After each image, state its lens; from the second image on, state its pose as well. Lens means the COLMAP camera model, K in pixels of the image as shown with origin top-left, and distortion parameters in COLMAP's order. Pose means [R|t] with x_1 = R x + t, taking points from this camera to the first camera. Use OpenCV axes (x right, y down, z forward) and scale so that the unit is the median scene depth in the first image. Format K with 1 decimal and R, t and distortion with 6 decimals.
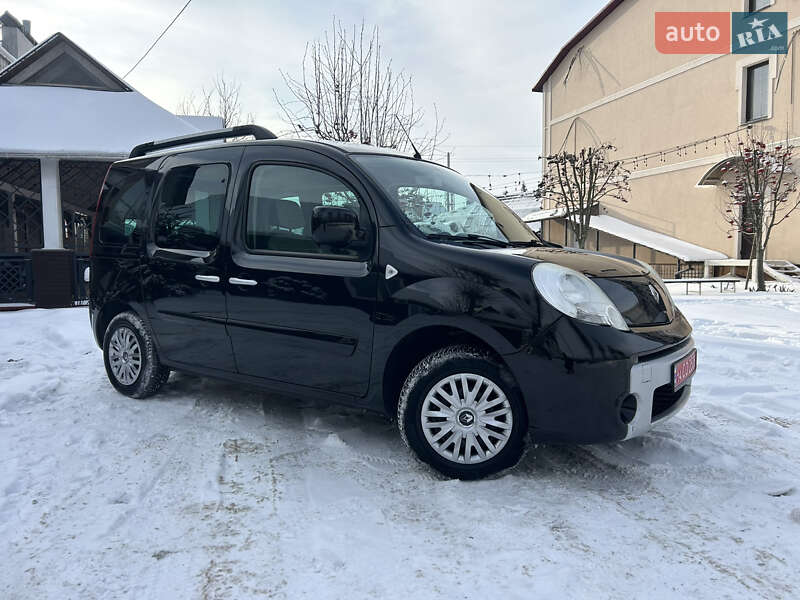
lens RADIAL K [[582.7, 0, 397.2], [0, 582.7, 303.7], [0, 0, 1]] dist [0.052320, -0.050754]
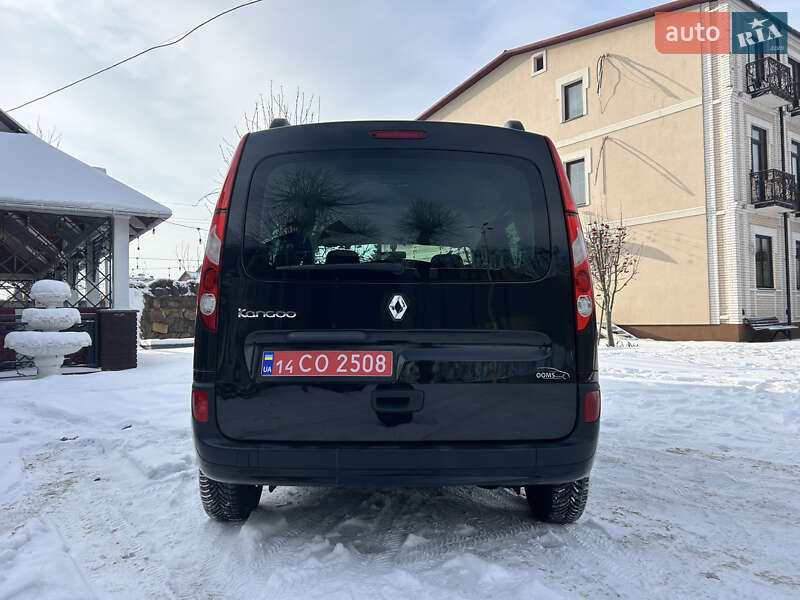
lens RADIAL K [[583.6, 0, 392.0], [0, 583.6, 307.7], [0, 0, 1]] dist [0.049878, -0.047919]
pose [[0.945229, -0.000008, 0.326409, -0.891180], [0.034575, 0.994376, -0.100100, 0.022185], [-0.324573, 0.105903, 0.939913, 0.092499]]
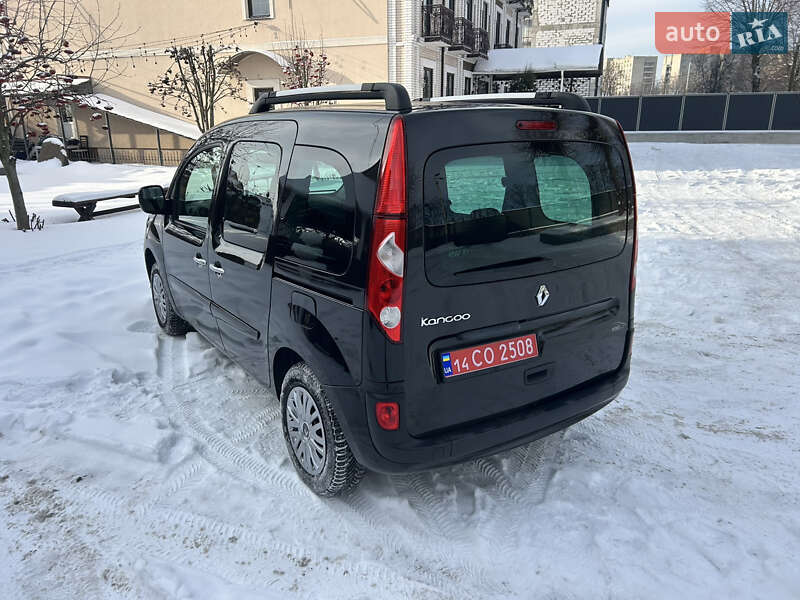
lens RADIAL K [[590.7, 0, 378.6], [0, 590.7, 297.6], [0, 0, 1]] dist [0.063148, -0.048014]
pose [[0.619755, -0.224808, 0.751908, -1.458808], [0.069182, 0.970014, 0.232996, -0.280922], [-0.781740, -0.092382, 0.616723, 0.462122]]
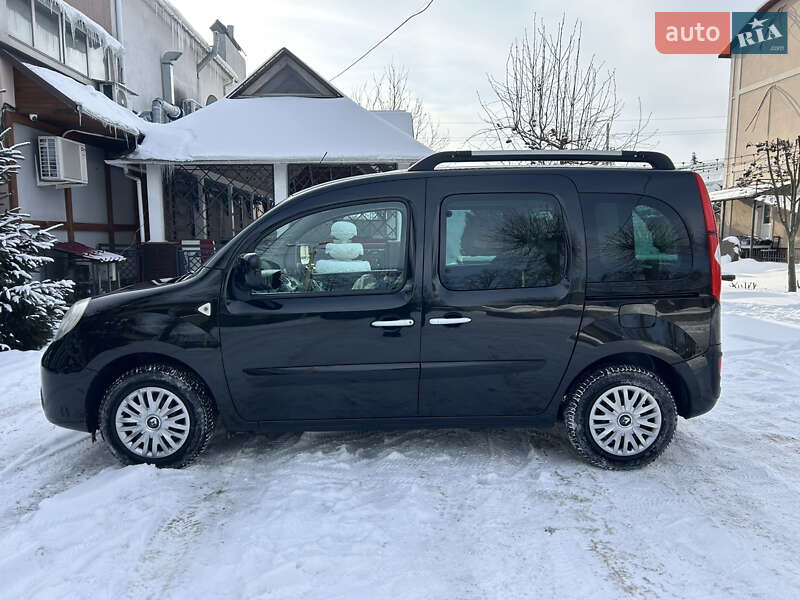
lens RADIAL K [[581.5, 0, 402.2], [0, 581.5, 304.7], [0, 0, 1]] dist [0.050311, -0.046922]
pose [[0.973245, 0.034788, -0.227120, -0.305999], [-0.024400, 0.998531, 0.048389, -0.102644], [0.228470, -0.041552, 0.972664, -0.254438]]
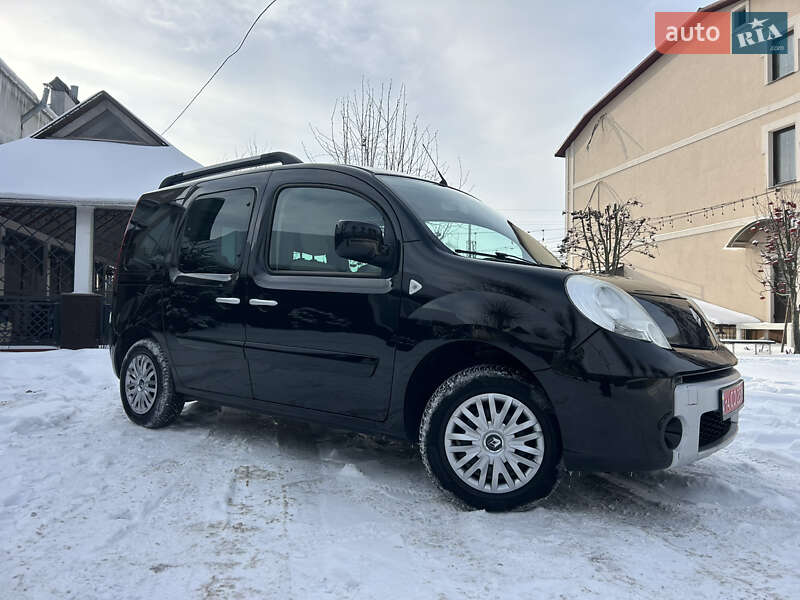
lens RADIAL K [[583.6, 0, 392.0], [0, 583.6, 307.7], [0, 0, 1]] dist [0.049878, -0.047919]
pose [[0.998782, 0.019951, -0.045133, -0.004451], [-0.024369, 0.994733, -0.099563, 0.073194], [0.042909, 0.100541, 0.994007, 0.043546]]
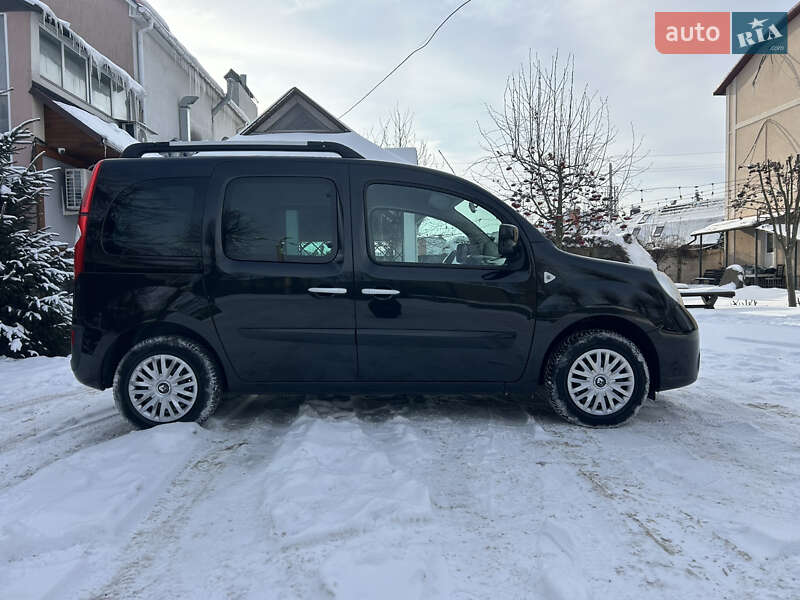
lens RADIAL K [[581.5, 0, 402.2], [0, 581.5, 304.7], [0, 0, 1]] dist [0.050311, -0.046922]
pose [[0.969770, 0.002020, -0.244012, -0.263887], [-0.008515, 0.999637, -0.025568, 0.046346], [0.243872, 0.026873, 0.969435, -0.362052]]
